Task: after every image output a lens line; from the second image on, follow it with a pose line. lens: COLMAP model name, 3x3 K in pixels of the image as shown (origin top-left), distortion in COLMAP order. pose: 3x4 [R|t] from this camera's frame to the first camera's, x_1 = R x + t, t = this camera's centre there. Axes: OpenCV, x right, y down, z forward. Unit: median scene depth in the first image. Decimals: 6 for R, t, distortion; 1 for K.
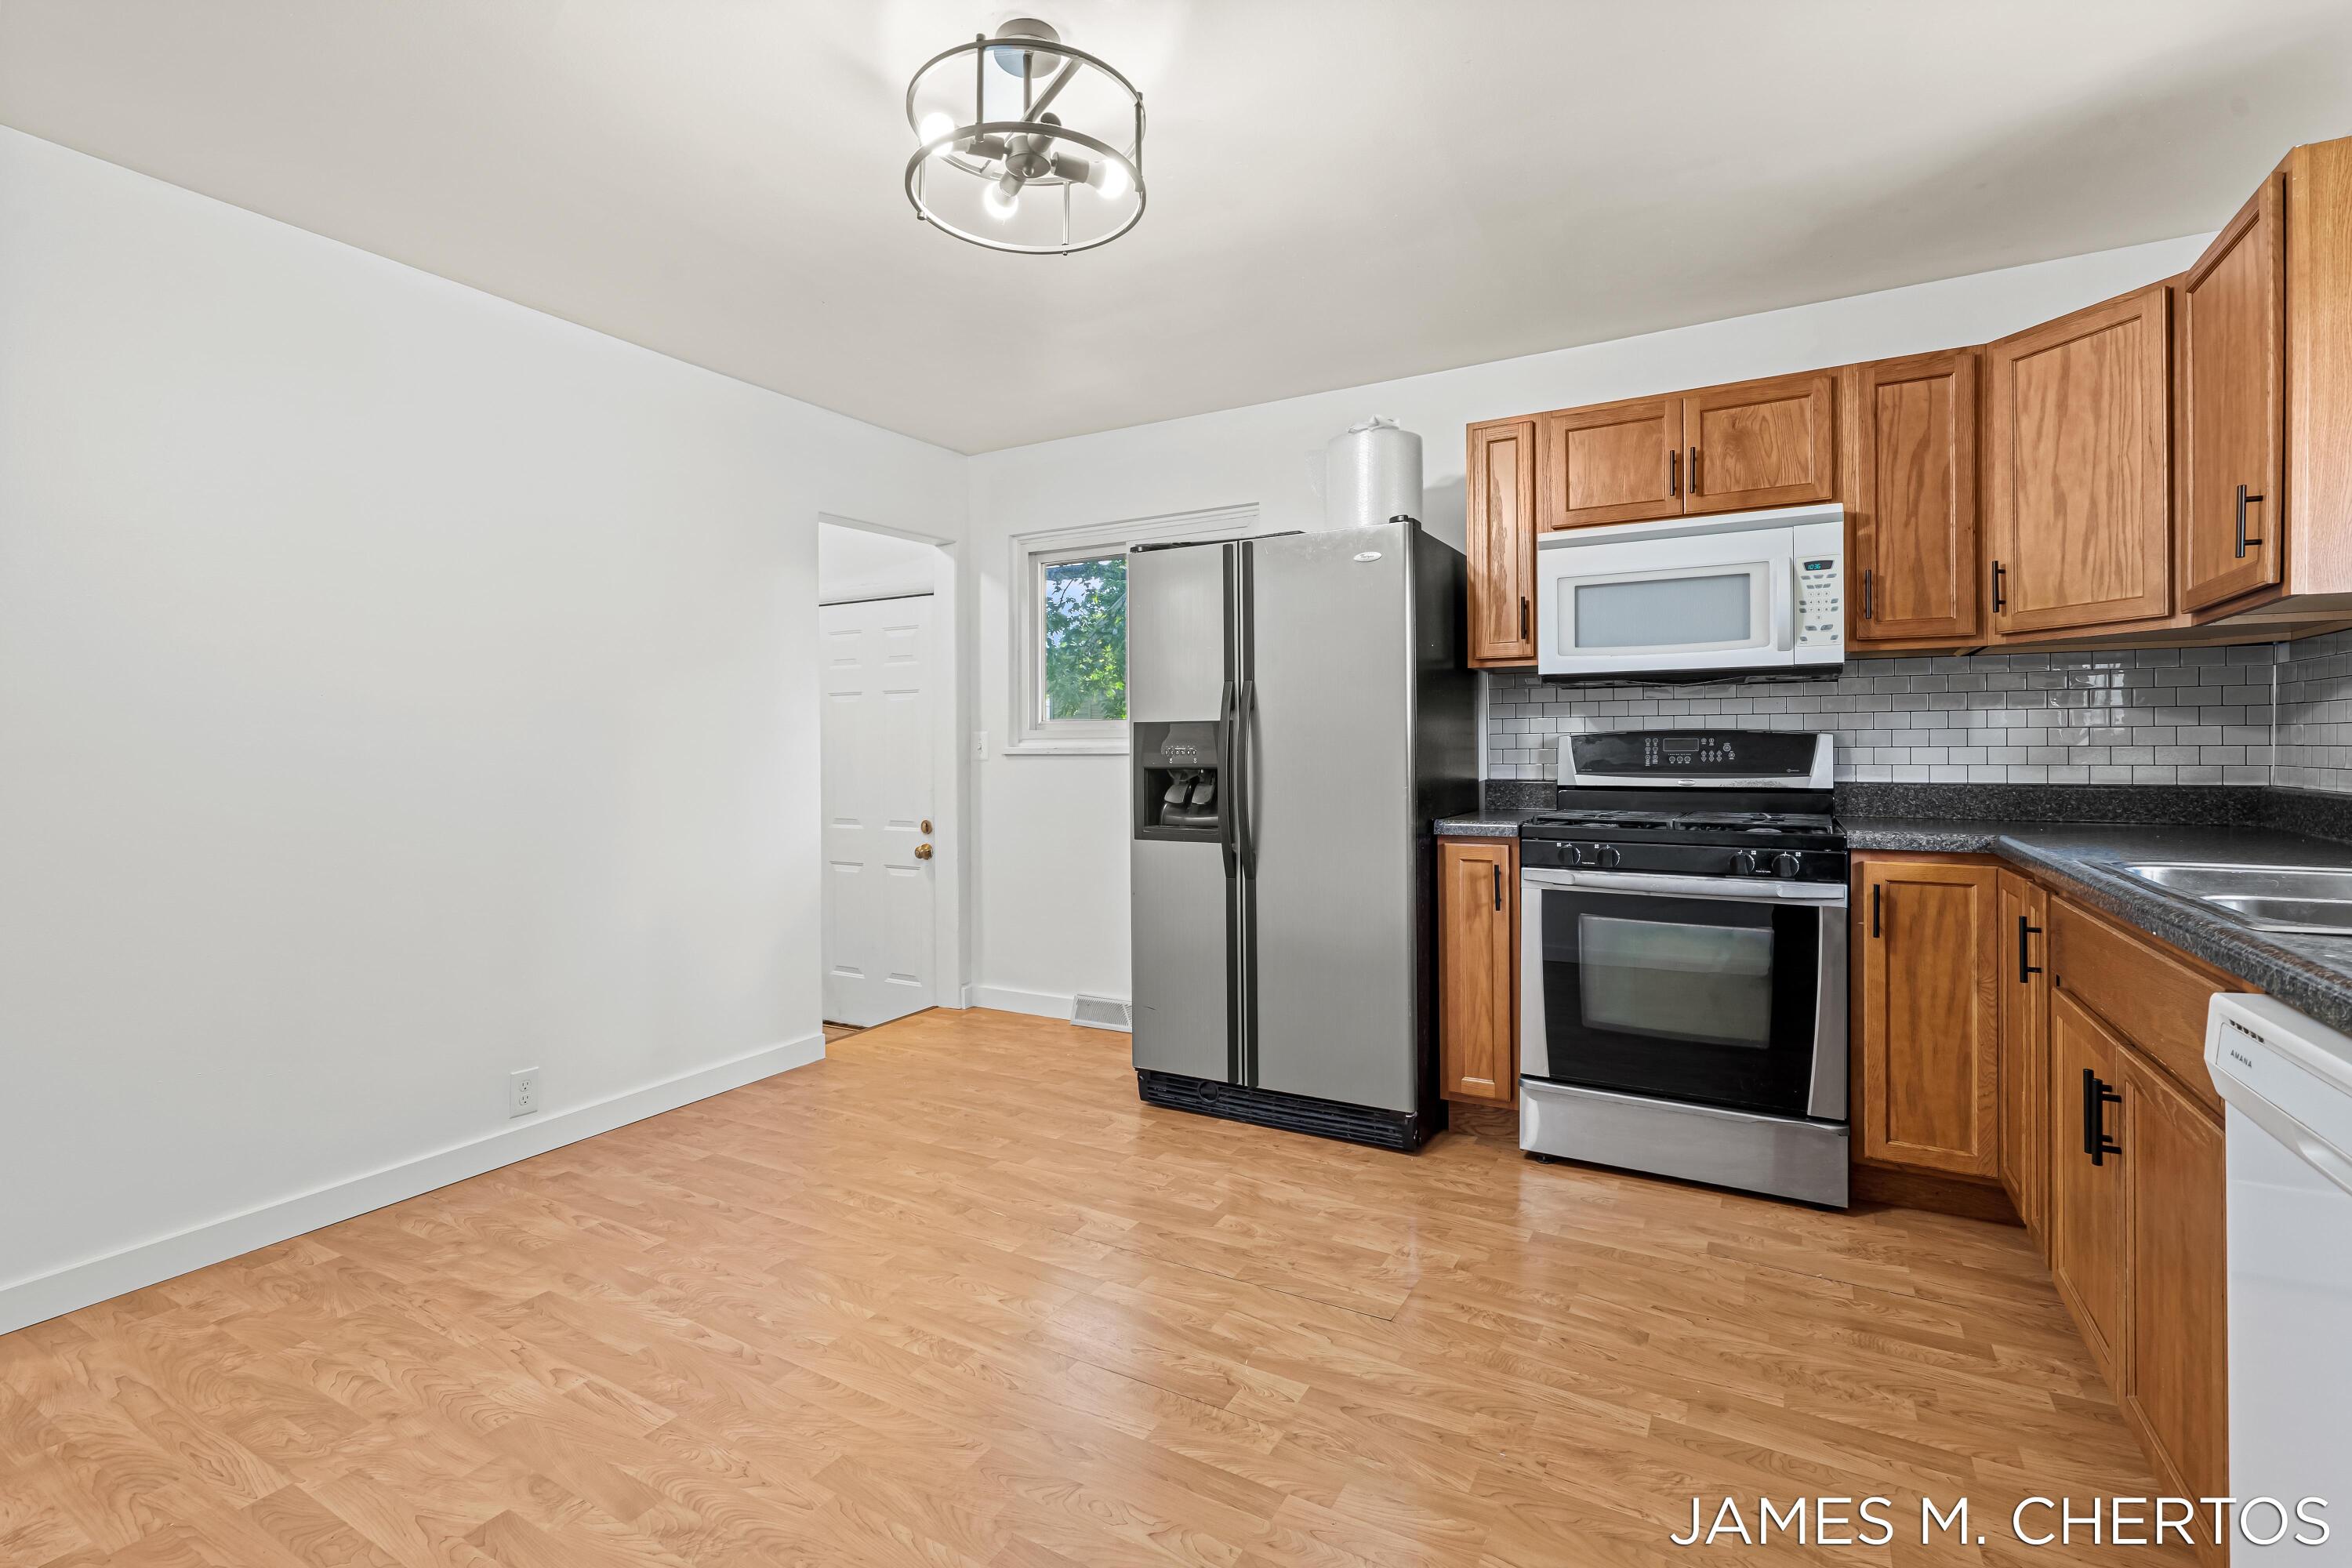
lens RADIAL K [[1072.5, 0, 1146.3], [0, 1072.5, 748.4], [0, 0, 1]] dist [-0.007293, 0.001993]
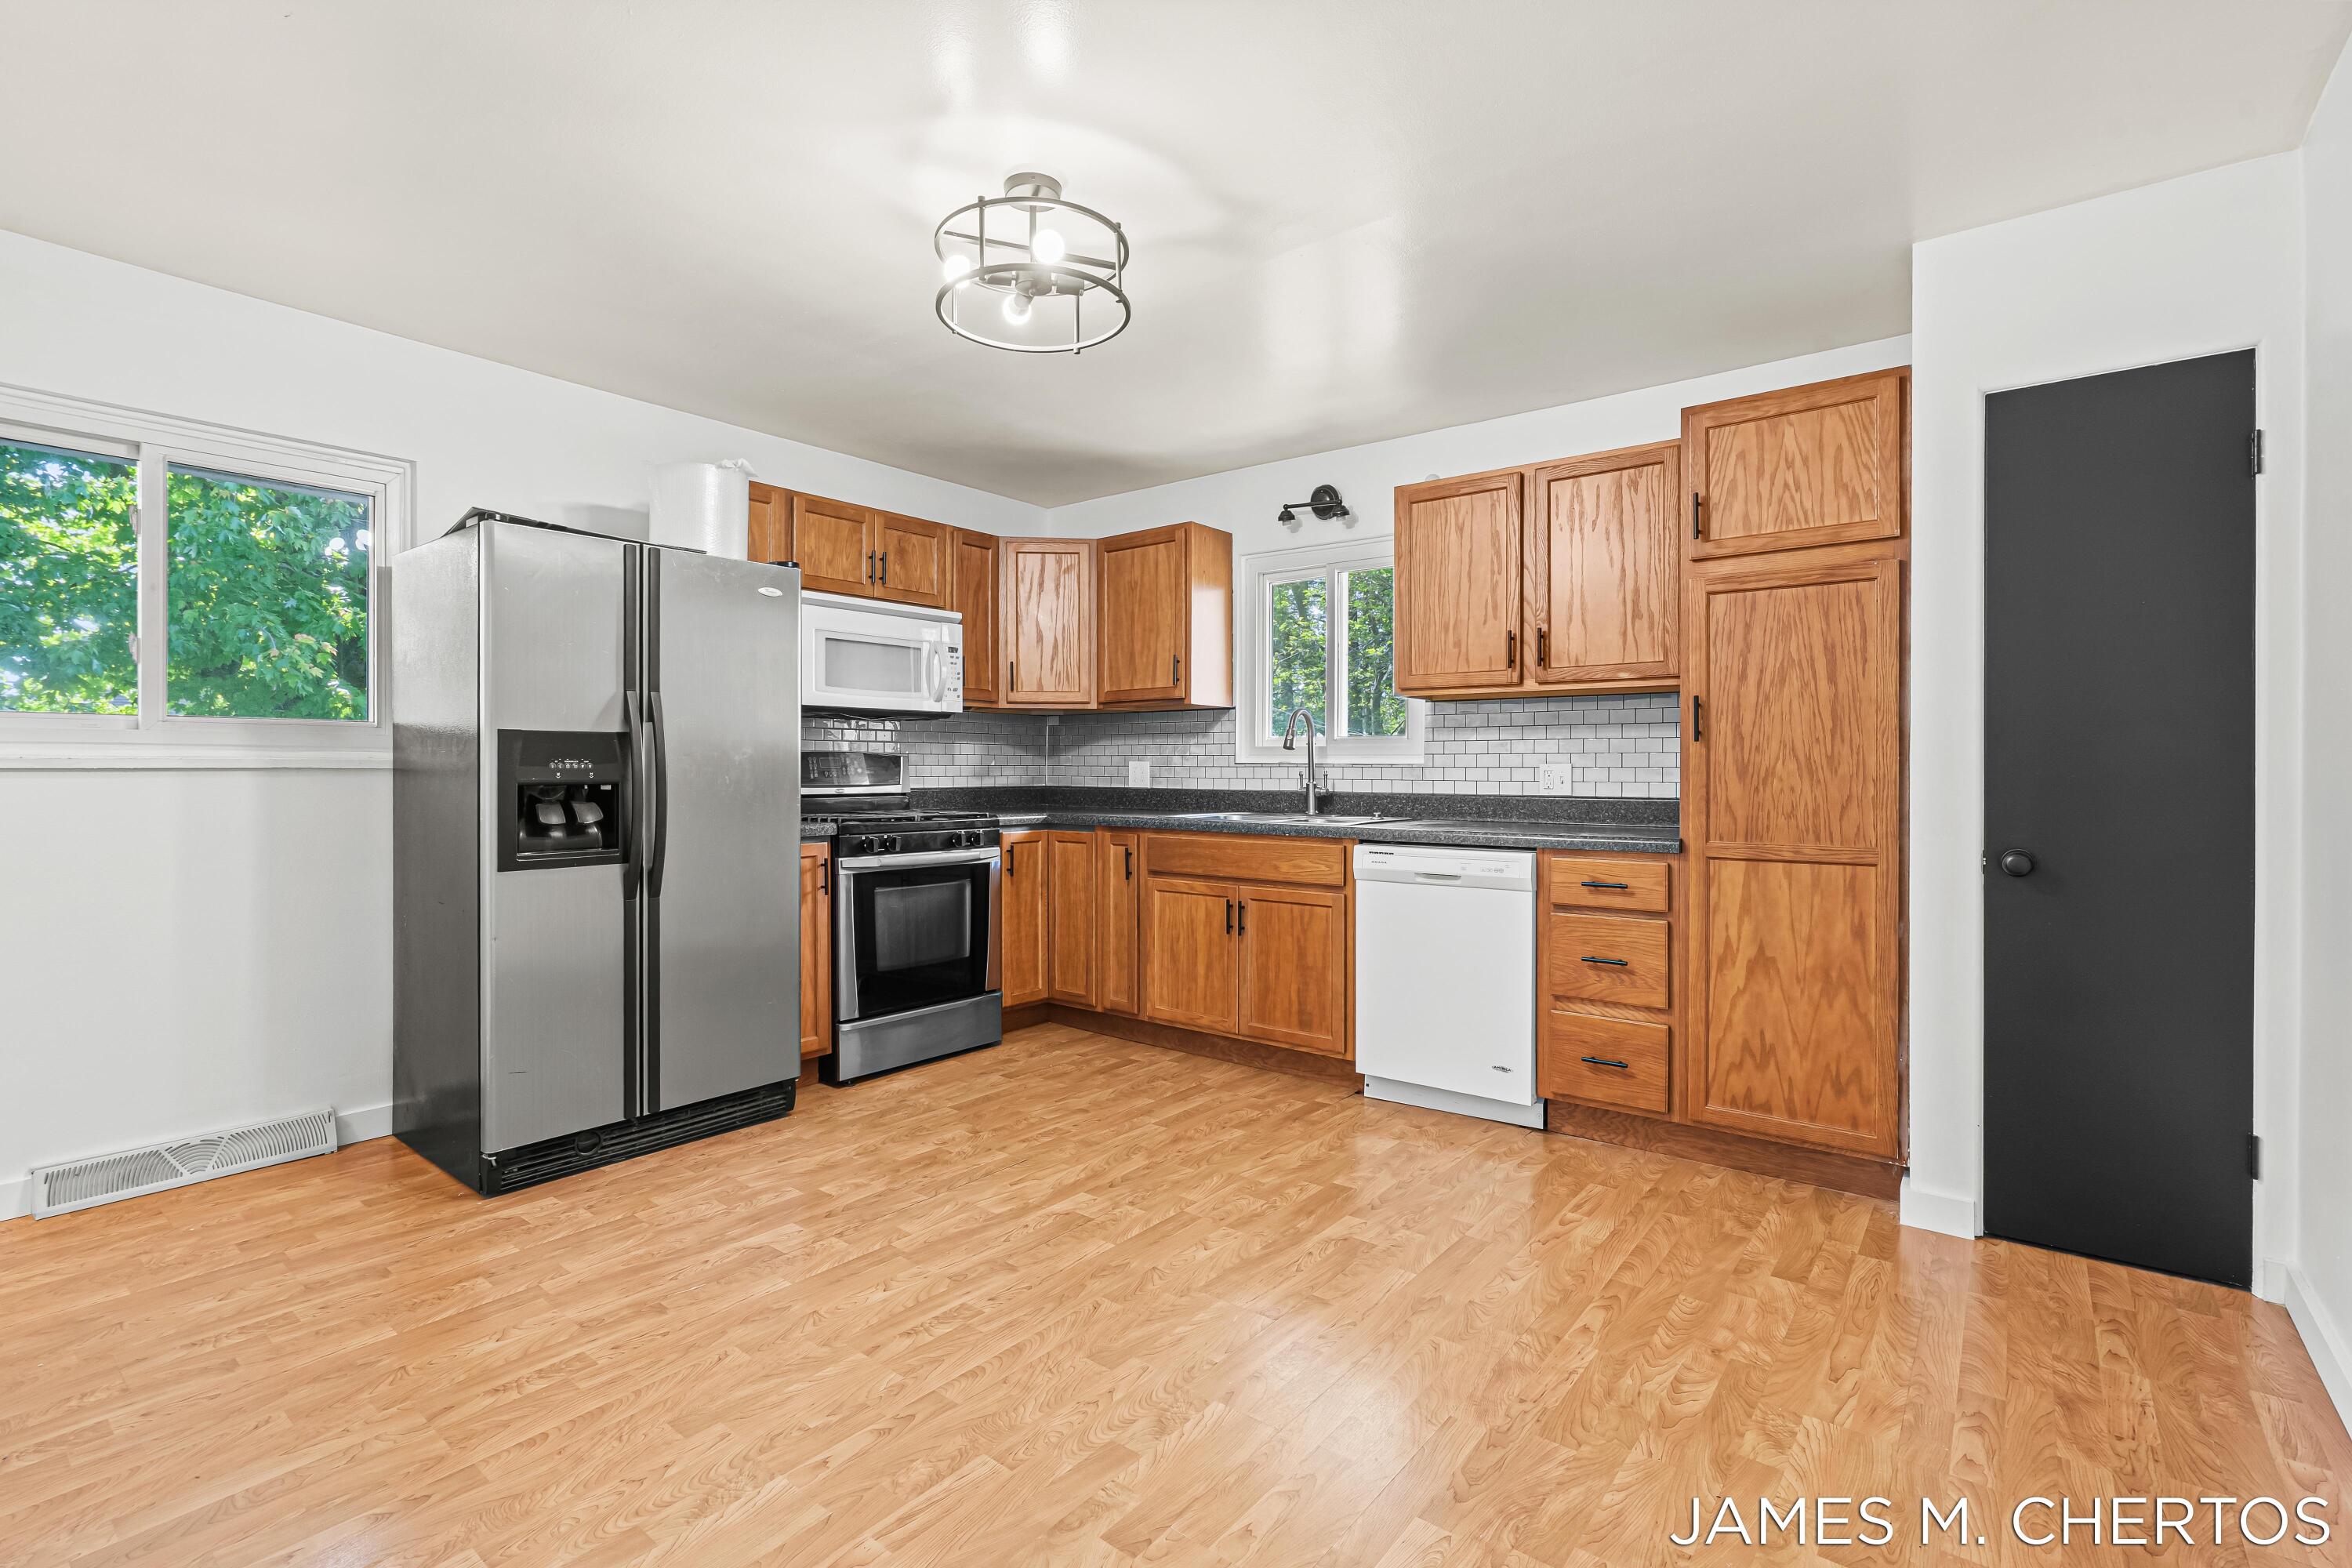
lens RADIAL K [[1072.5, 0, 1165.1], [0, 1072.5, 772.7], [0, 0, 1]] dist [-0.007293, 0.001993]
pose [[0.146314, -0.000629, 0.989238, -0.909460], [-0.005223, 0.999985, 0.001409, 0.006349], [-0.989224, -0.005373, 0.146308, 0.467479]]
